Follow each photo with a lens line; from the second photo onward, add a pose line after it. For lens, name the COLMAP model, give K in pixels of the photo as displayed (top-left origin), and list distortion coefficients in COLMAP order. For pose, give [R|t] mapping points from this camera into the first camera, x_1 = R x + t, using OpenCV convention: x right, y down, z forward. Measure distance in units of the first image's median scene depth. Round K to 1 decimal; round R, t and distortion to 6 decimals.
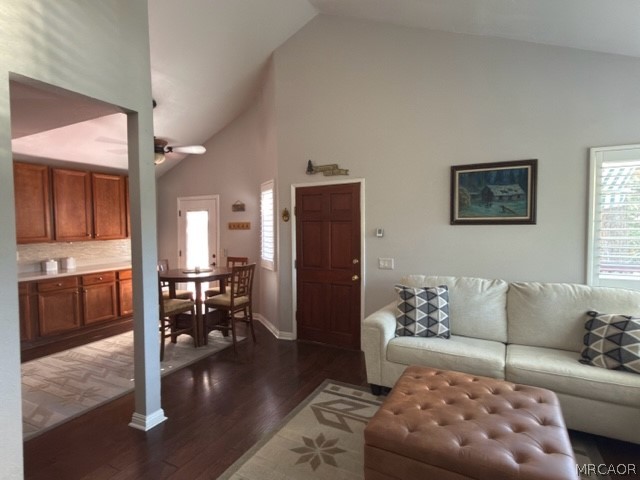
lens RADIAL K [[345.1, 0, 321.9], [0, 345.1, 242.5], [0, 0, 1]] dist [-0.000196, -0.001491]
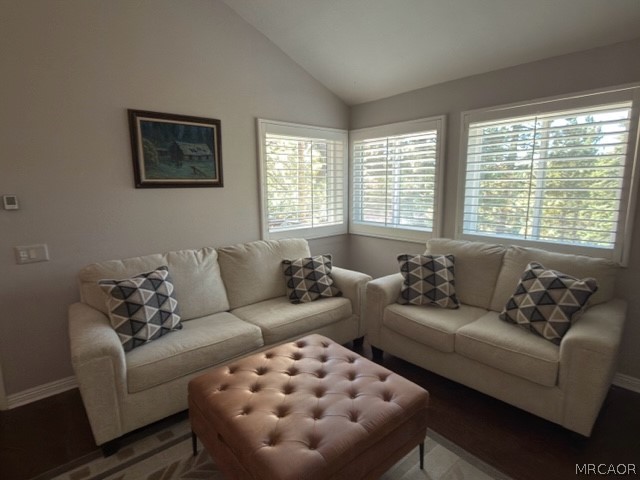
lens RADIAL K [[345.1, 0, 317.9], [0, 345.1, 241.4], [0, 0, 1]] dist [-0.000196, -0.001491]
pose [[0.374051, -0.146778, 0.915719, -0.197435], [0.057215, 0.989168, 0.135180, -0.015088], [-0.925642, 0.001828, 0.378397, 0.336101]]
